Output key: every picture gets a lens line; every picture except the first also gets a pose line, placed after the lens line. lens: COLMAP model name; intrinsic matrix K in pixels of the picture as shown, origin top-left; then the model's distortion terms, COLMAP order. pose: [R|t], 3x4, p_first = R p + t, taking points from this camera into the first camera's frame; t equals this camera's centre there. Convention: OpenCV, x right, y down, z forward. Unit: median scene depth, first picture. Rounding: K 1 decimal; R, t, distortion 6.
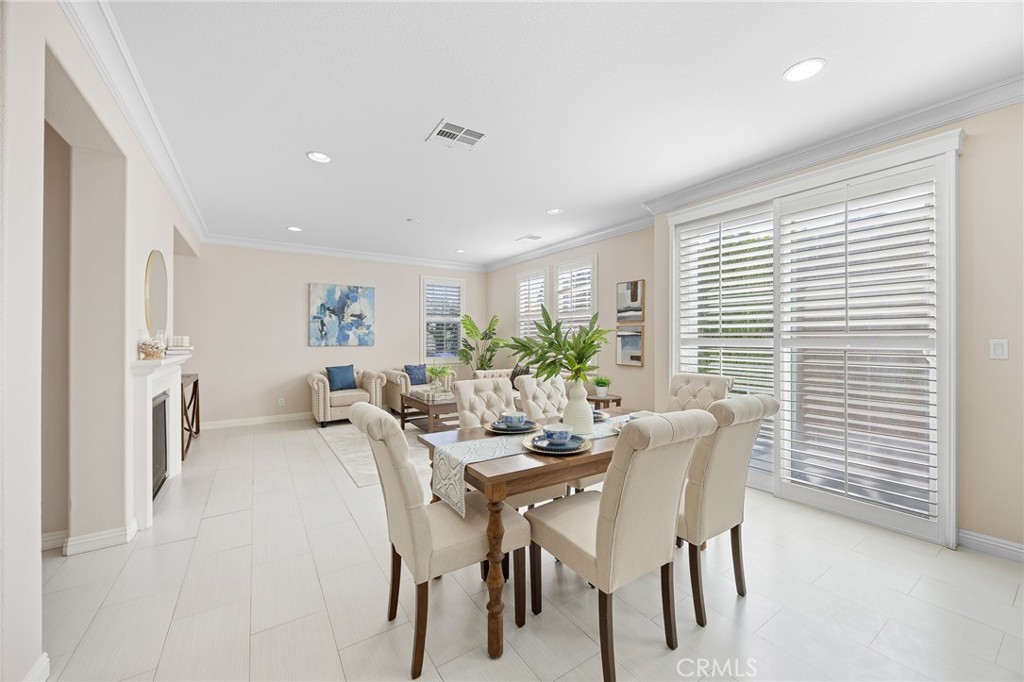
lens RADIAL K [[389.2, 0, 513.2], [0, 389.2, 334.8], [0, 0, 1]] dist [-0.002743, -0.000591]
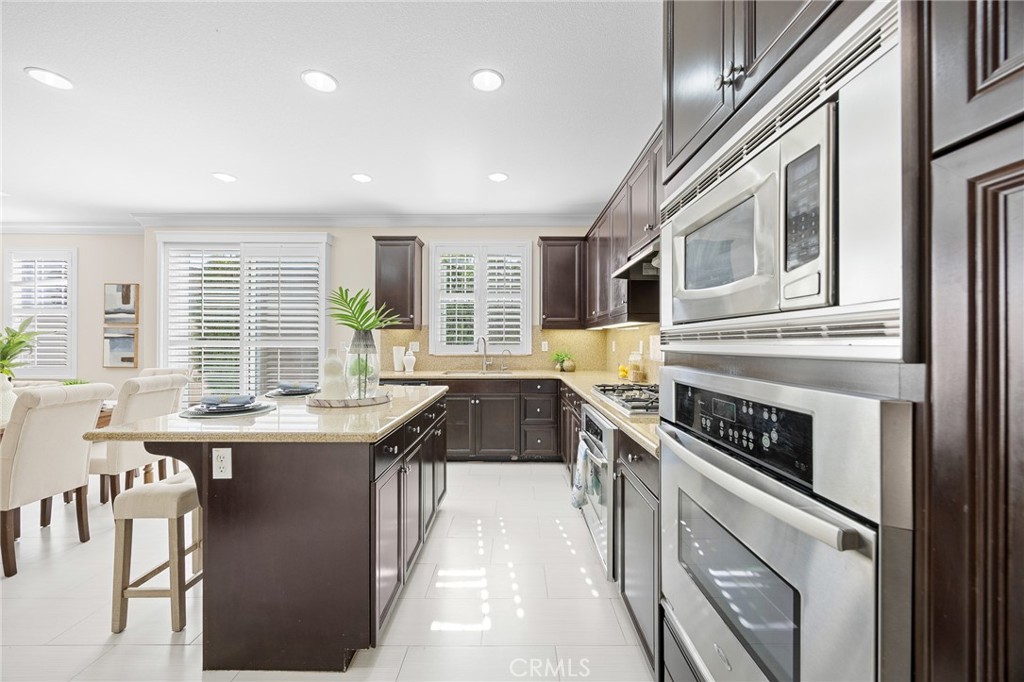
lens RADIAL K [[387.1, 0, 507.4], [0, 387.1, 343.3], [0, 0, 1]] dist [-0.001521, -0.000021]
pose [[0.553824, 0.000561, 0.832634, 0.021877], [-0.009984, 0.999932, 0.005966, 0.000926], [-0.832574, -0.011617, 0.553792, -0.395567]]
